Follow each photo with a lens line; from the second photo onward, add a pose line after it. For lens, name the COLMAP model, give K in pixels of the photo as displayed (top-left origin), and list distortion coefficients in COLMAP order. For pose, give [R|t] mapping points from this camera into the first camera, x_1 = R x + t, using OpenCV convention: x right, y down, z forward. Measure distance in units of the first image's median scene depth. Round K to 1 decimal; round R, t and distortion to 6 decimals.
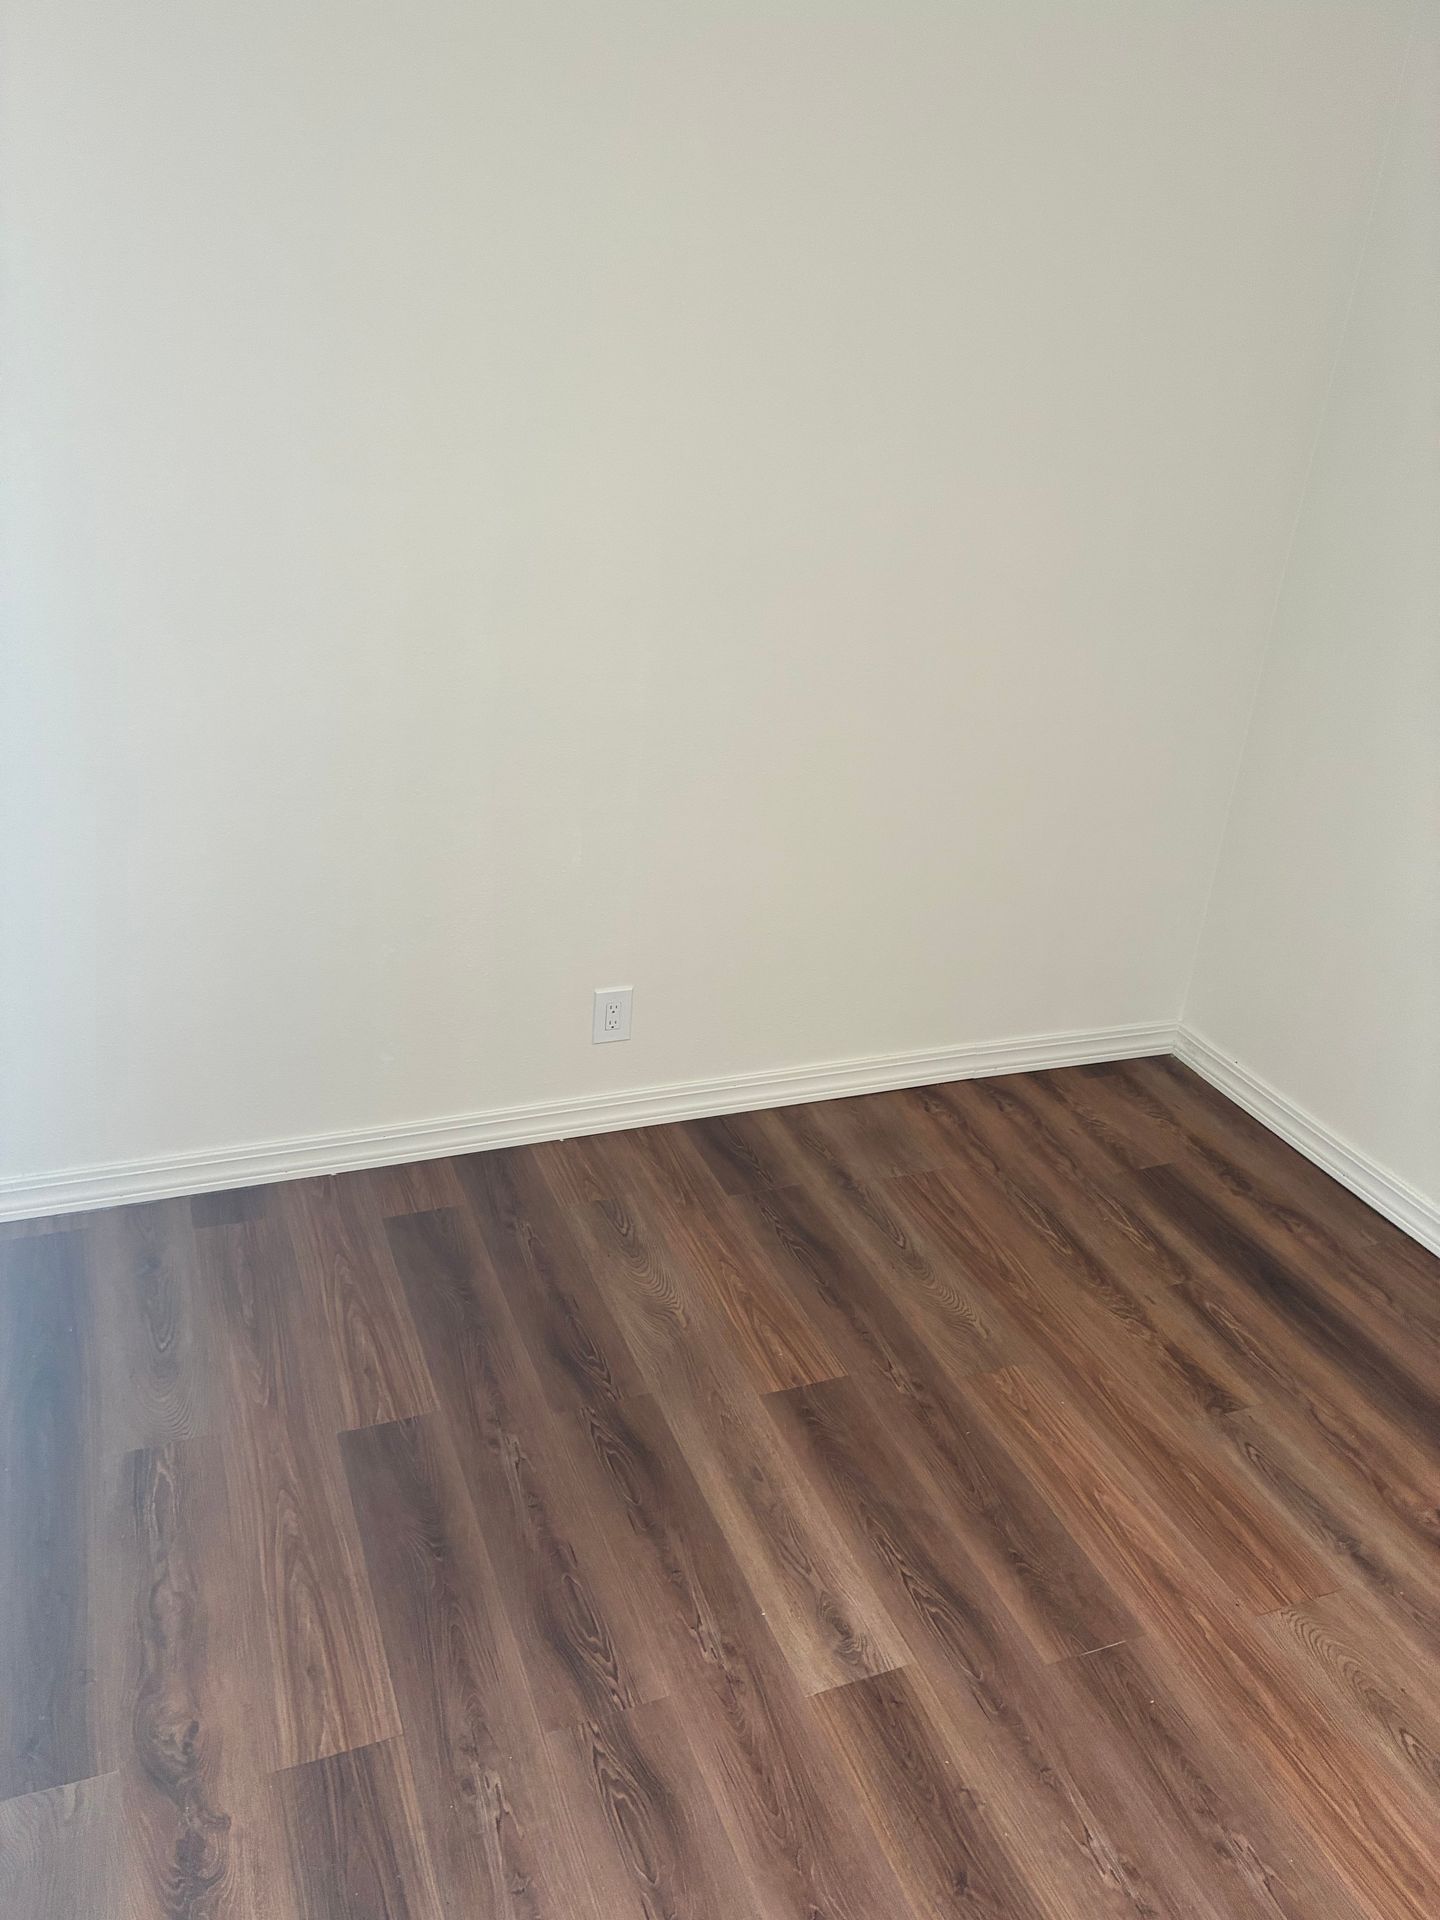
lens RADIAL K [[1446.4, 0, 708.9], [0, 1446.4, 964.9], [0, 0, 1]] dist [0.036717, -0.054560]
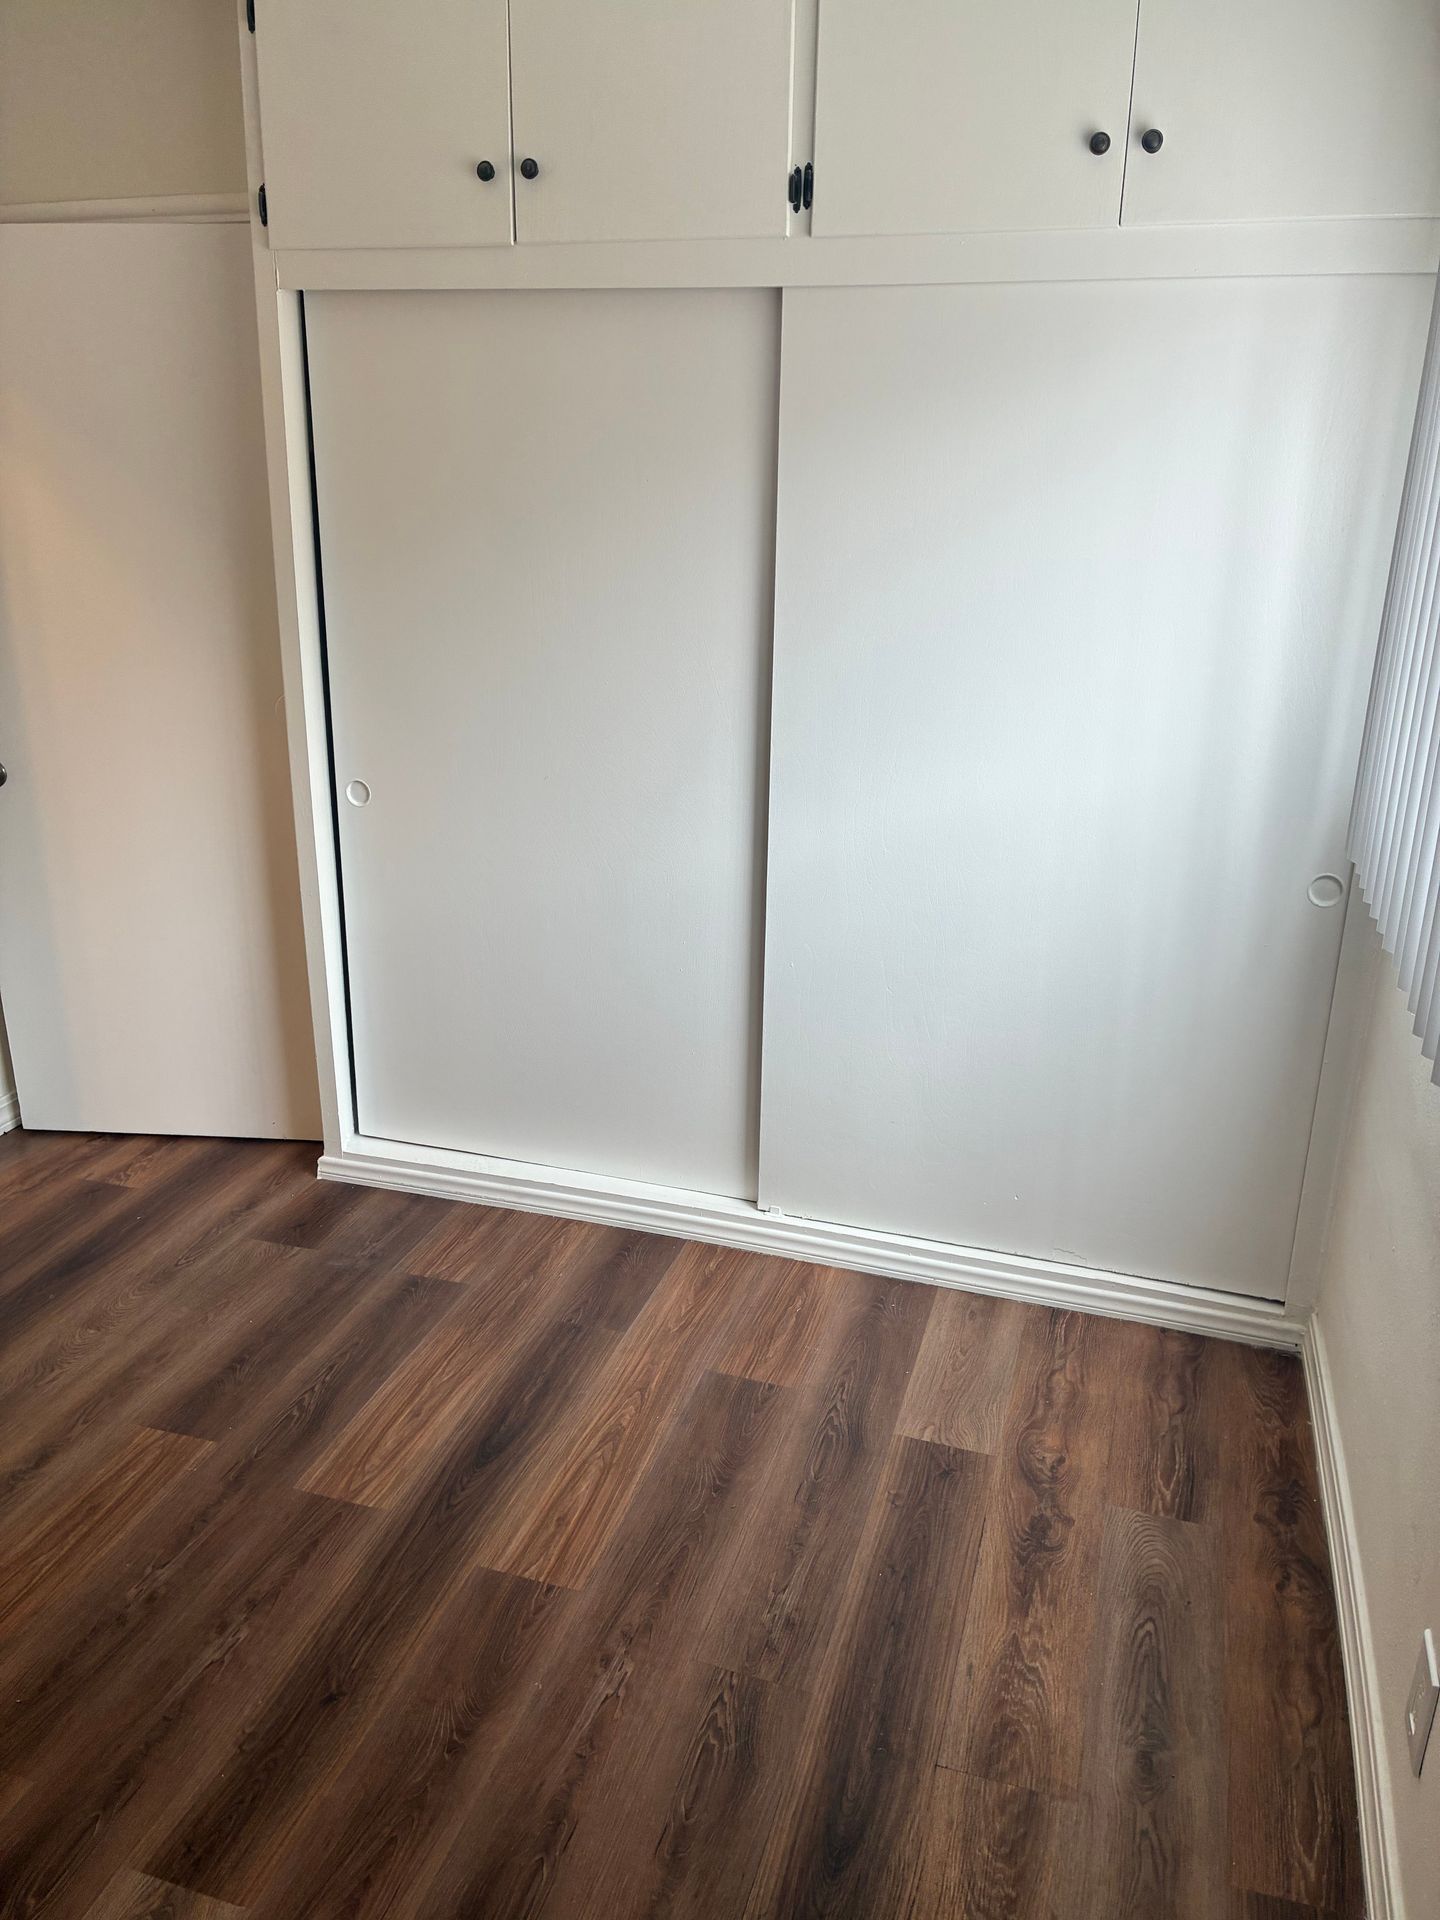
lens RADIAL K [[1446.4, 0, 708.9], [0, 1446.4, 964.9], [0, 0, 1]] dist [0.036717, -0.054560]
pose [[-0.772752, -0.283307, 0.567971, -0.345844], [0.210336, 0.729986, 0.650292, -0.281518], [-0.598843, 0.621979, -0.504509, 0.718114]]
